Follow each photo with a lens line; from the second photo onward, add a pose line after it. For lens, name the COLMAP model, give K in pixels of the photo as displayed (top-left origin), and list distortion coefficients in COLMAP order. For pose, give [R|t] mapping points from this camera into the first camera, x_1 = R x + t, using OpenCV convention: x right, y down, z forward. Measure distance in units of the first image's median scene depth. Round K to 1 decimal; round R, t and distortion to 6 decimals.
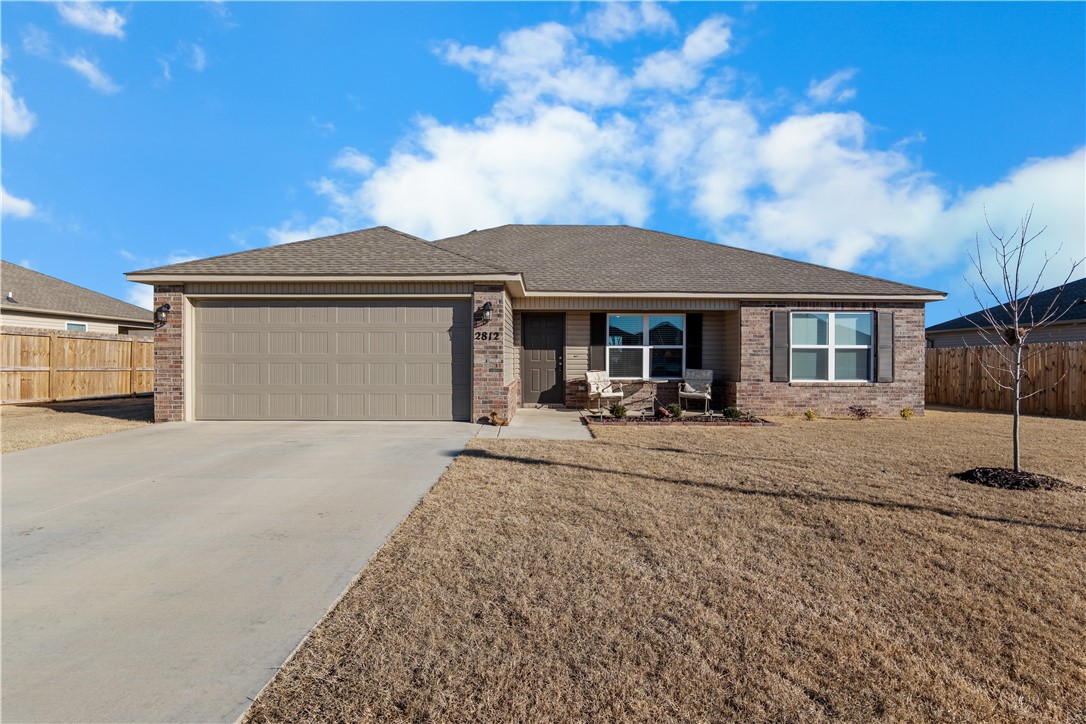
lens RADIAL K [[514.6, 0, 543.0], [0, 514.6, 362.0], [0, 0, 1]] dist [-0.001654, 0.000266]
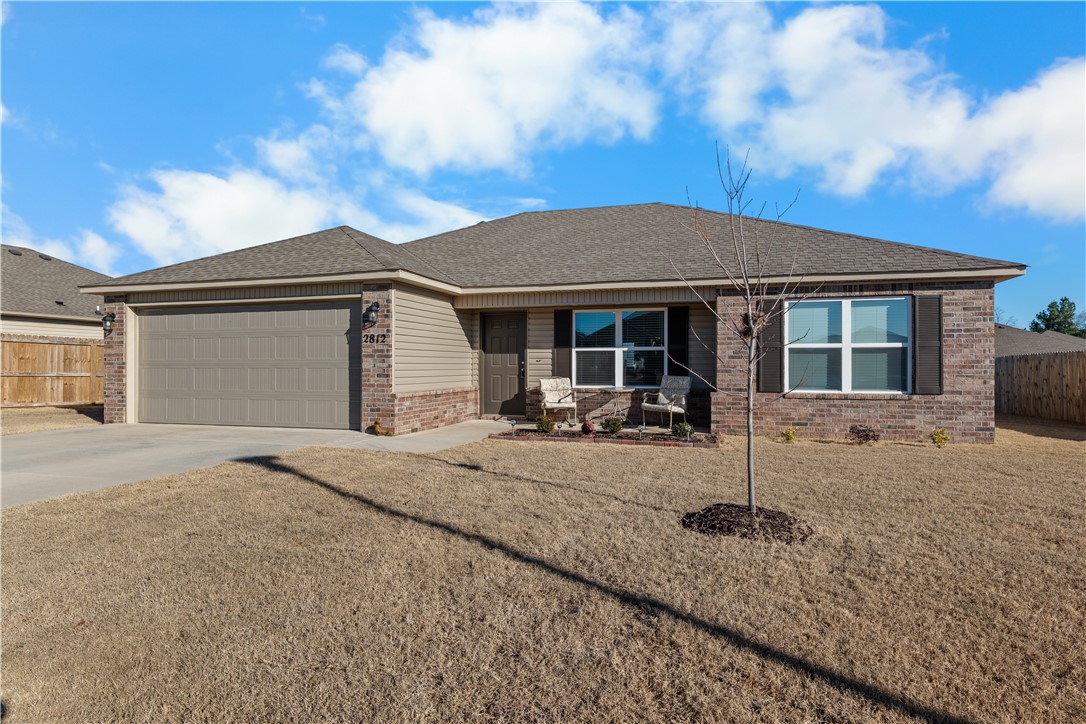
lens RADIAL K [[603.0, 0, 538.0], [0, 603.0, 372.4], [0, 0, 1]] dist [0.011456, -0.000743]
pose [[0.956711, 0.000089, -0.291039, 0.389818], [0.000954, 0.999994, 0.003441, 0.005478], [0.291038, -0.003570, 0.956705, 0.036908]]
